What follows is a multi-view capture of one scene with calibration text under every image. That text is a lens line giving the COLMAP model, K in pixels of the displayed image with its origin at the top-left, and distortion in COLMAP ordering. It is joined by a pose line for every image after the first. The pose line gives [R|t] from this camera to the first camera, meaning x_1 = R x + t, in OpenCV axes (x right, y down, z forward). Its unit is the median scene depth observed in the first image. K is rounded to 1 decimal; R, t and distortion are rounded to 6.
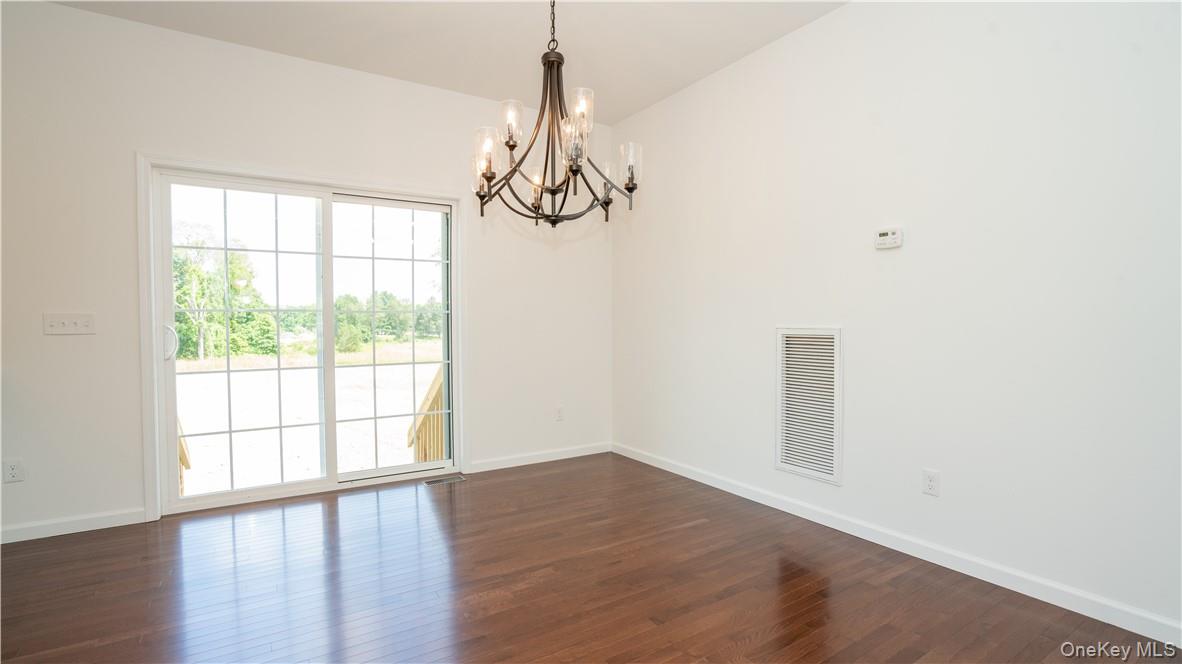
lens RADIAL K [[549.7, 0, 592.0], [0, 549.7, 339.7], [0, 0, 1]] dist [-0.049975, 0.027836]
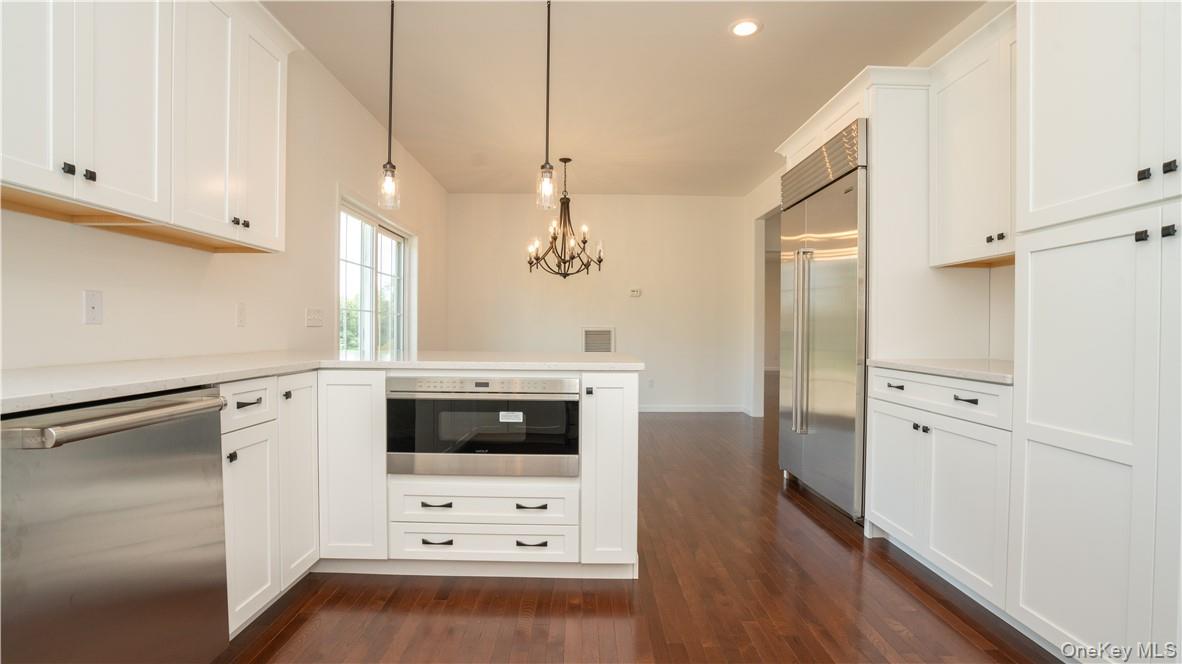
lens RADIAL K [[549.7, 0, 592.0], [0, 549.7, 339.7], [0, 0, 1]] dist [-0.049975, 0.027836]
pose [[0.522425, -0.012637, 0.852591, -1.552550], [0.015779, 0.999862, 0.005151, 0.018688], [-0.852539, 0.010762, 0.522553, -0.170113]]
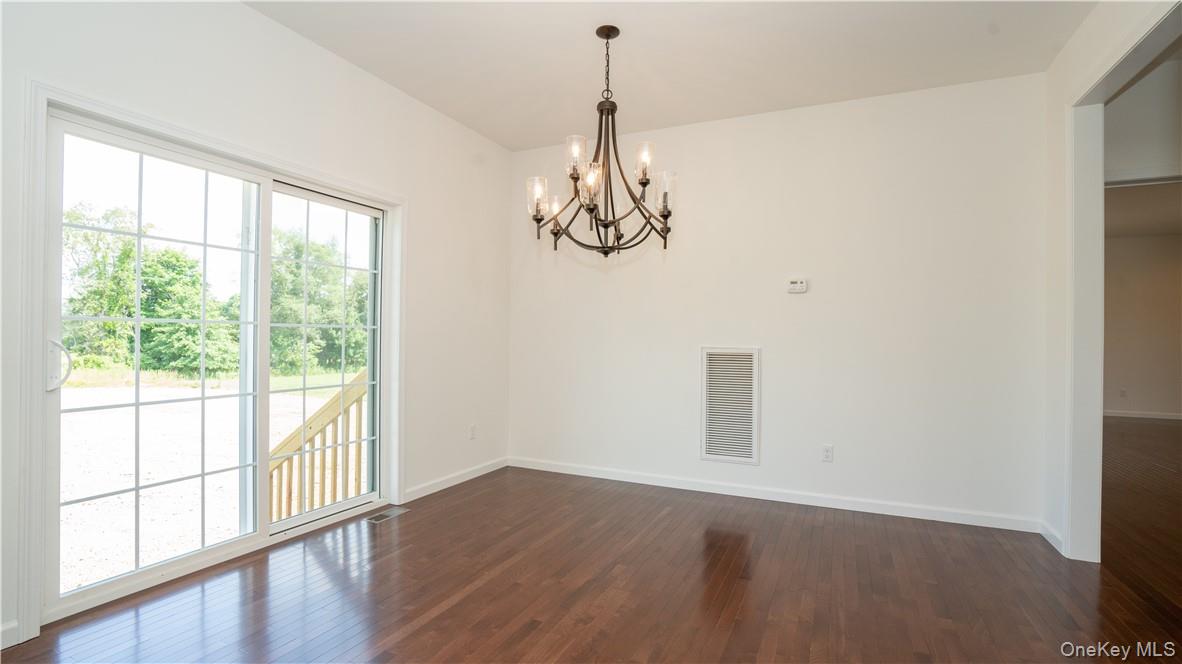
lens RADIAL K [[549.7, 0, 592.0], [0, 549.7, 339.7], [0, 0, 1]] dist [-0.049975, 0.027836]
pose [[0.843786, 0.011469, 0.536557, -0.582569], [0.002712, 0.999668, -0.025633, -0.007917], [-0.536673, 0.023084, 0.843474, 0.069255]]
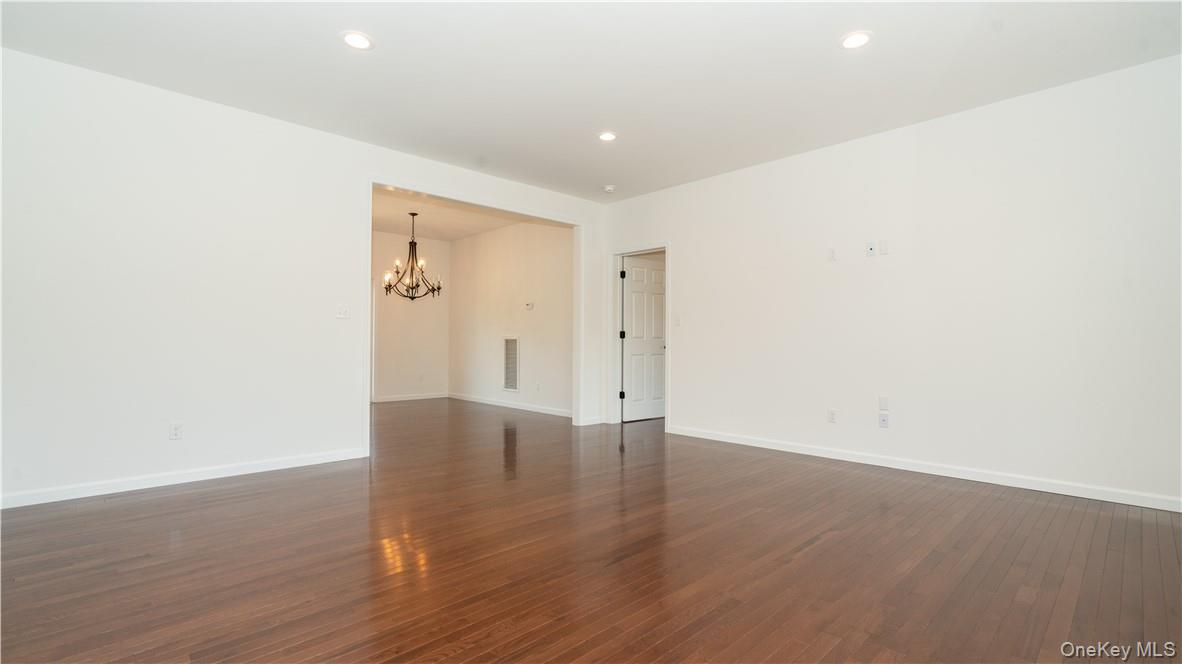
lens RADIAL K [[549.7, 0, 592.0], [0, 549.7, 339.7], [0, 0, 1]] dist [-0.049975, 0.027836]
pose [[0.983129, 0.013673, 0.182401, 0.292394], [-0.009770, 0.999704, -0.022280, 0.050183], [-0.182652, 0.020122, 0.982972, -1.732270]]
